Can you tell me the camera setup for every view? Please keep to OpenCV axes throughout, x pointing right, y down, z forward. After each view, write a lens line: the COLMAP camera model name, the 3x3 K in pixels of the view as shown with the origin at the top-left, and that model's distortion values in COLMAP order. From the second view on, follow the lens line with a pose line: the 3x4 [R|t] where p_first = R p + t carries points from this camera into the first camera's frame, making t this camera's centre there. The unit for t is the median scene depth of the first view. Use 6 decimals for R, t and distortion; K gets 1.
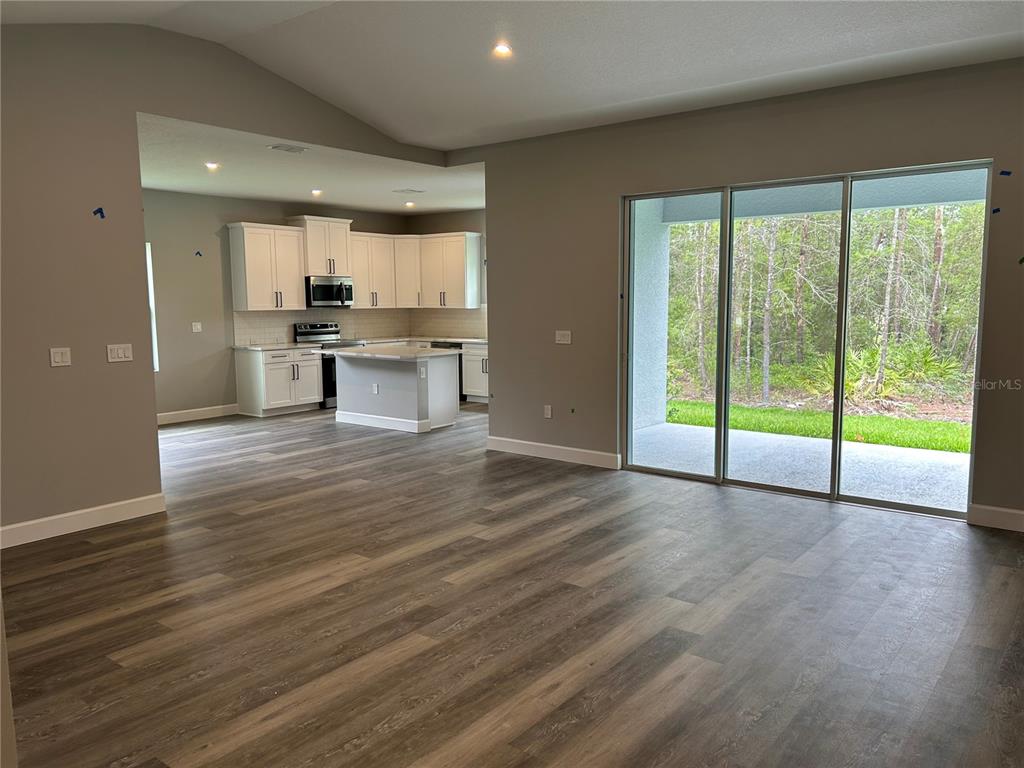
lens RADIAL K [[771.5, 0, 512.0], [0, 771.5, 384.0], [0, 0, 1]] dist [0.044128, -0.056056]
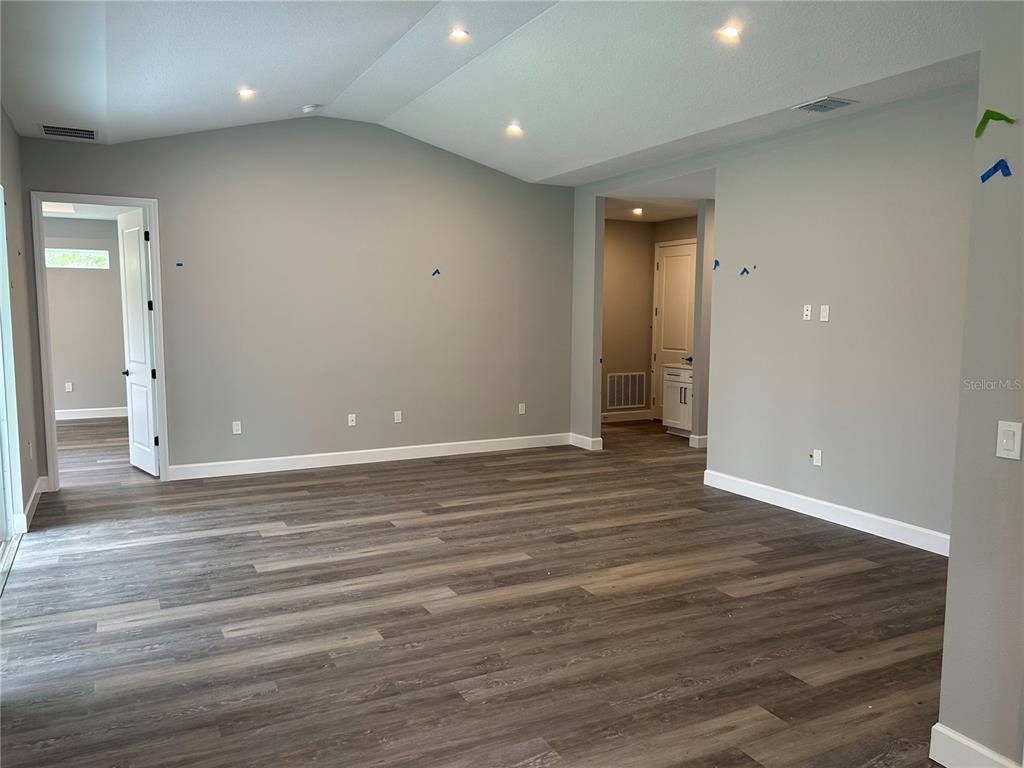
lens RADIAL K [[771.5, 0, 512.0], [0, 771.5, 384.0], [0, 0, 1]] dist [0.044128, -0.056056]
pose [[-0.909742, -0.035194, 0.413681, -0.511332], [0.052043, 0.978875, 0.197726, -0.223741], [-0.411900, 0.201409, -0.888692, 1.901199]]
